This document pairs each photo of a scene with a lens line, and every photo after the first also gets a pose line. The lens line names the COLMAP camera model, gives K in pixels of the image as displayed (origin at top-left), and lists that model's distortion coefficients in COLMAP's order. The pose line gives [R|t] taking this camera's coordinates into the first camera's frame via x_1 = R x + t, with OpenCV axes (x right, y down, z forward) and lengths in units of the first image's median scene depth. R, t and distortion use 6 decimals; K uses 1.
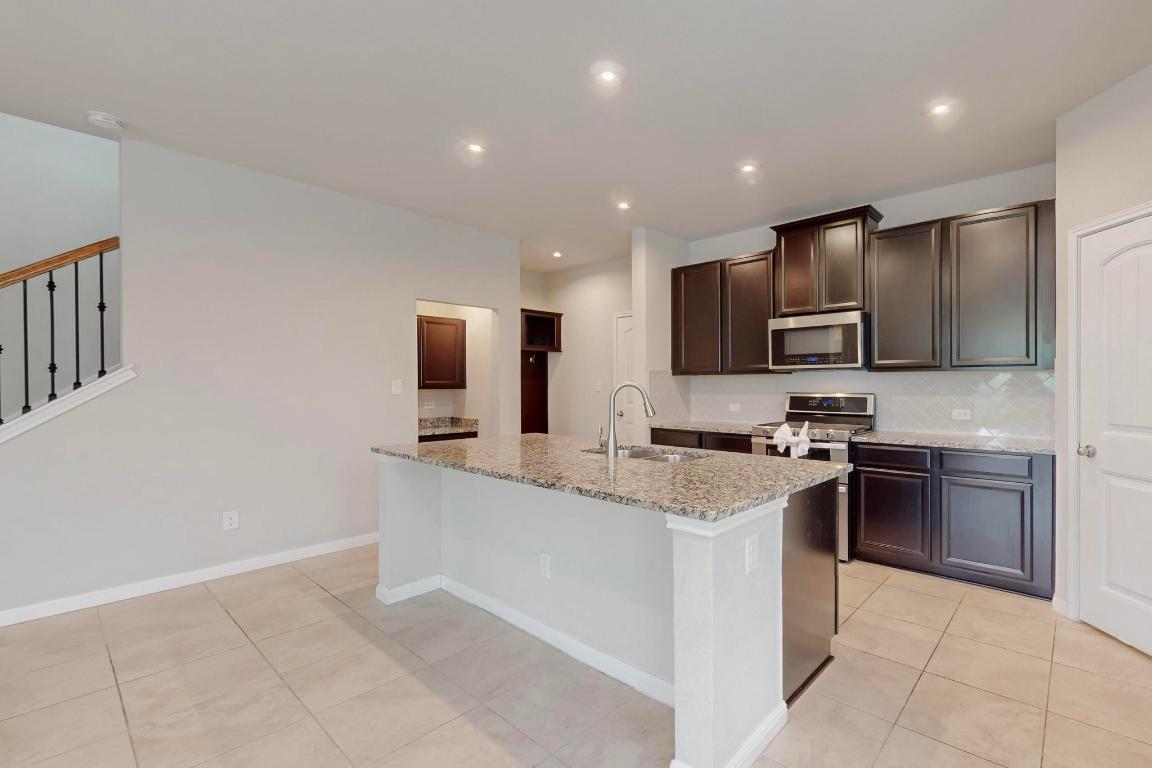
lens RADIAL K [[504.9, 0, 674.7], [0, 504.9, 384.7], [0, 0, 1]] dist [-0.004730, 0.003297]
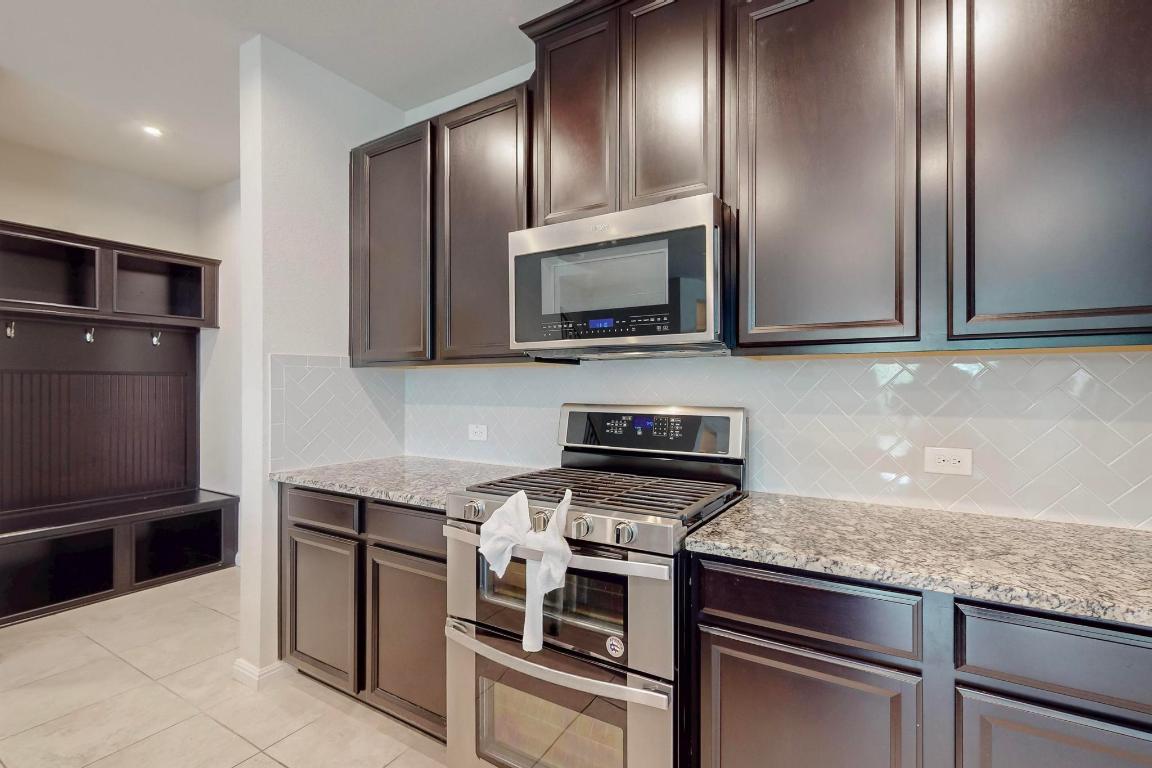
lens RADIAL K [[508.3, 0, 631.3], [0, 508.3, 382.2], [0, 0, 1]] dist [0.002008, 0.000606]
pose [[0.985704, 0.004339, 0.168428, 0.236282], [-0.002786, 0.999951, -0.009454, -0.000309], [-0.168461, 0.008849, 0.985669, 0.614124]]
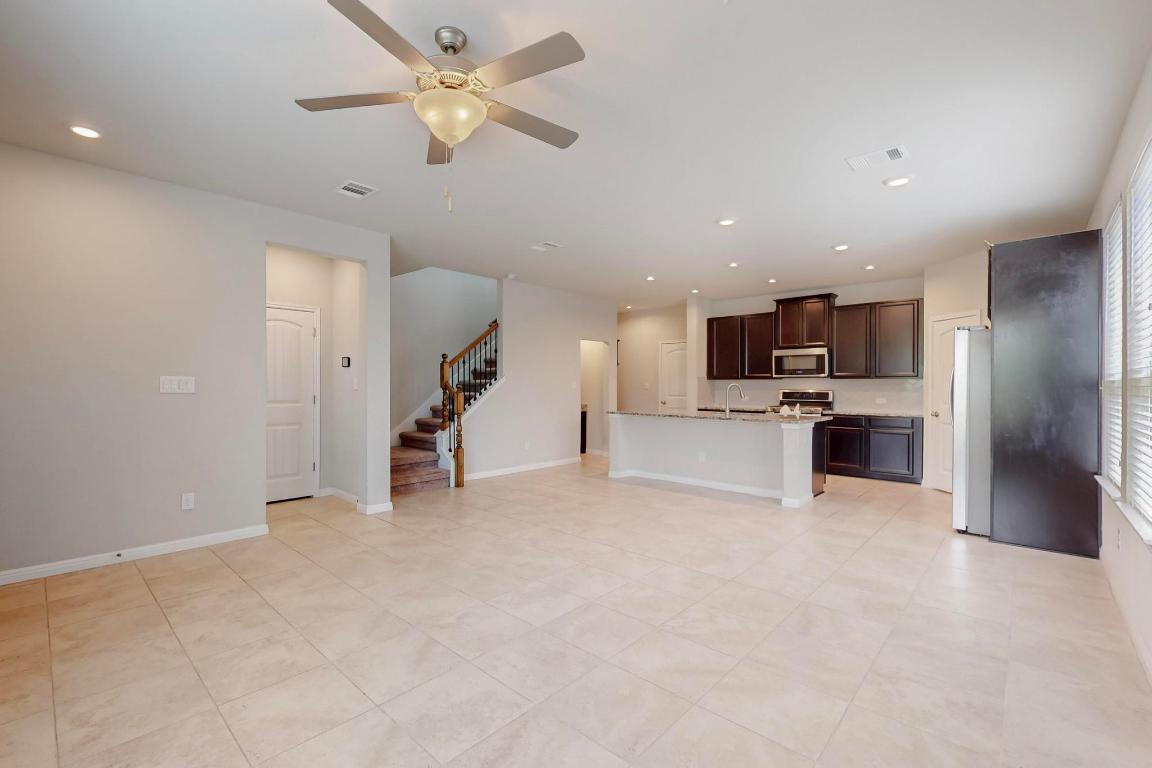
lens RADIAL K [[504.9, 0, 540.5], [0, 504.9, 383.6], [0, 0, 1]] dist [-0.004730, 0.003297]
pose [[0.995147, 0.005675, -0.098234, -0.529277], [-0.005838, 0.999982, -0.001371, 0.001774], [0.098225, 0.001938, 0.995162, -1.027109]]
